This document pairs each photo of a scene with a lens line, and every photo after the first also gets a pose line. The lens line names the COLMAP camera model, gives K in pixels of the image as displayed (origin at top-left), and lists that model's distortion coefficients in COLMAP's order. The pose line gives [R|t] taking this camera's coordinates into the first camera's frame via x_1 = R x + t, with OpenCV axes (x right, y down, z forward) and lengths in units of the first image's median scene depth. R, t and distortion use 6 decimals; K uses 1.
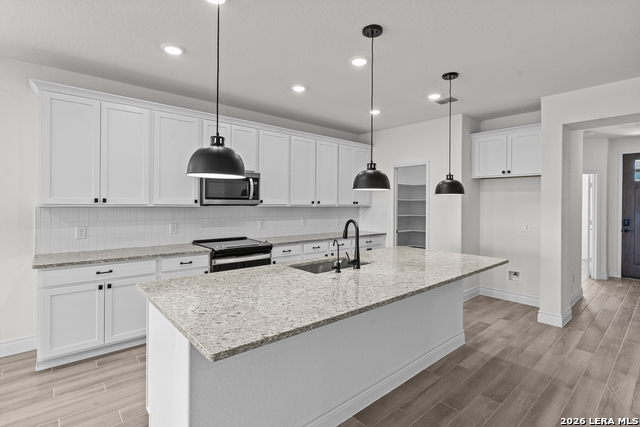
lens RADIAL K [[307.9, 0, 320.7], [0, 307.9, 205.1], [0, 0, 1]] dist [-0.003803, -0.000876]
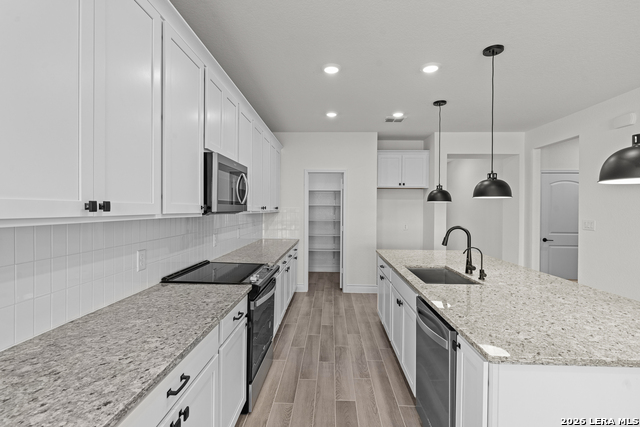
lens RADIAL K [[304.4, 0, 315.2], [0, 304.4, 210.3], [0, 0, 1]] dist [-0.001729, -0.000115]
pose [[0.694318, -0.007170, 0.719632, -0.586471], [0.003642, 0.999973, 0.006450, -0.008892], [-0.719659, -0.001858, 0.694325, 0.400917]]
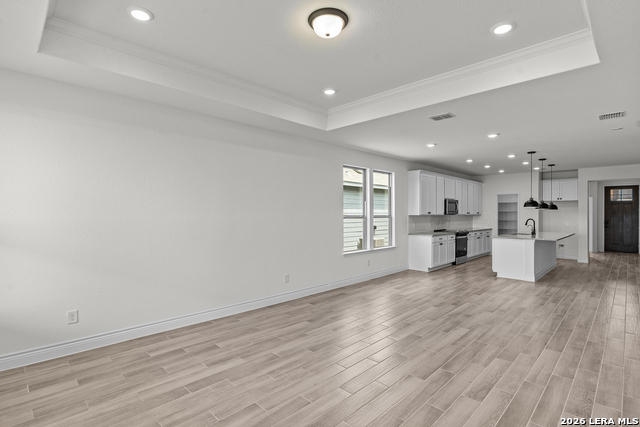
lens RADIAL K [[317.8, 0, 316.0], [0, 317.8, 212.5], [0, 0, 1]] dist [-0.004634, -0.000589]
pose [[0.997141, -0.005370, 0.075372, -1.384123], [0.005822, 0.999966, -0.005781, -0.006339], [-0.075338, 0.006204, 0.997139, -1.199844]]
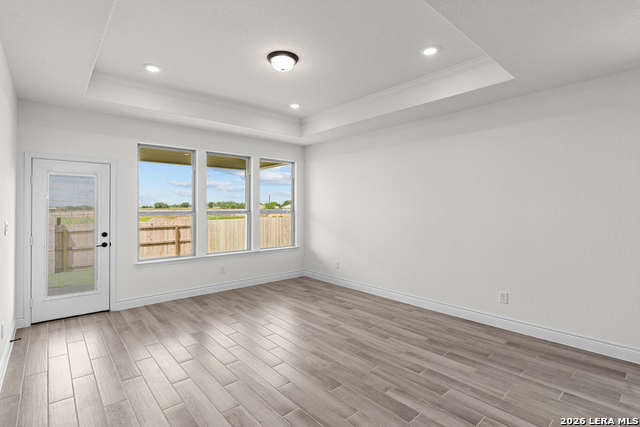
lens RADIAL K [[309.1, 0, 316.9], [0, 309.1, 208.8], [0, 0, 1]] dist [-0.003071, -0.000115]
pose [[0.008354, -0.006167, -0.999946, -0.503867], [-0.006533, 0.999959, -0.006222, -0.001962], [0.999944, 0.006584, 0.008313, -0.474490]]
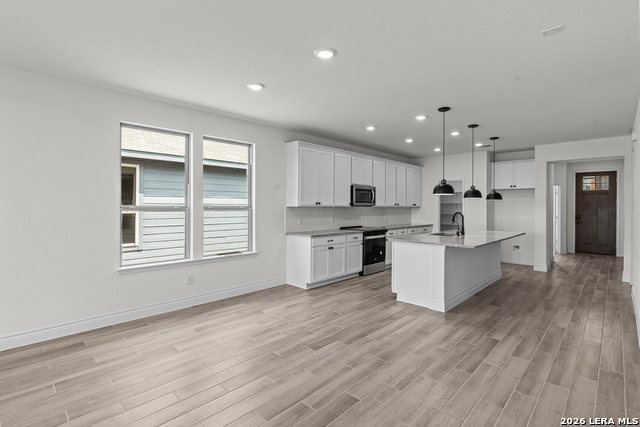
lens RADIAL K [[307.9, 0, 320.7], [0, 307.9, 205.1], [0, 0, 1]] dist [-0.003803, -0.000876]
pose [[0.995948, -0.001965, 0.089906, -0.636718], [0.002607, 0.999972, -0.007022, 0.005816], [-0.089890, 0.007228, 0.995926, -0.624040]]
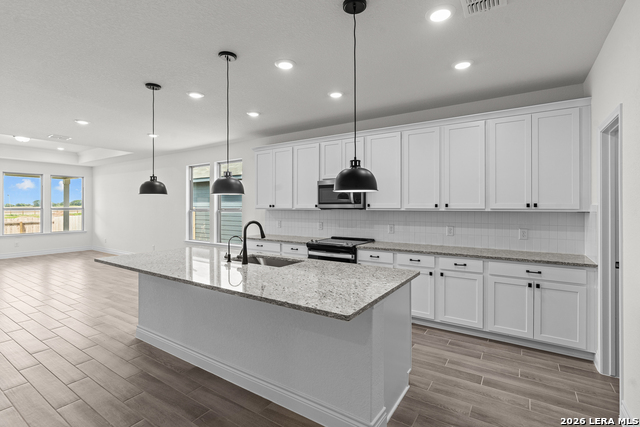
lens RADIAL K [[307.9, 0, 320.7], [0, 307.9, 205.1], [0, 0, 1]] dist [-0.003803, -0.000876]
pose [[0.269324, -0.012460, -0.962969, 0.771752], [-0.003570, 0.999897, -0.013936, 0.002486], [0.963043, 0.007191, 0.269252, 0.578567]]
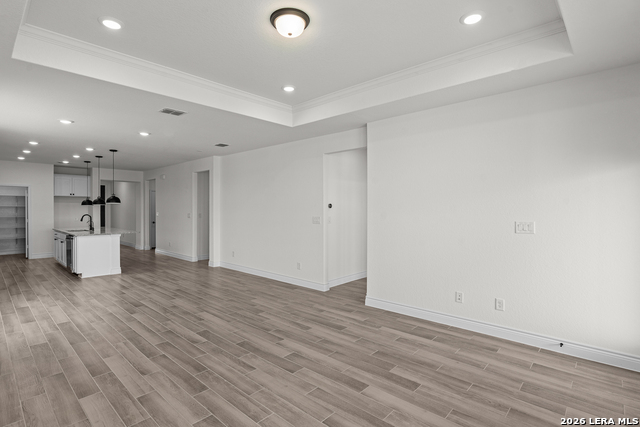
lens RADIAL K [[317.8, 0, 316.0], [0, 317.8, 212.5], [0, 0, 1]] dist [-0.004634, -0.000589]
pose [[-0.106213, -0.020756, 0.994127, -1.969721], [0.004862, 0.999759, 0.021393, -0.017609], [-0.994332, 0.007106, -0.106086, -0.540494]]
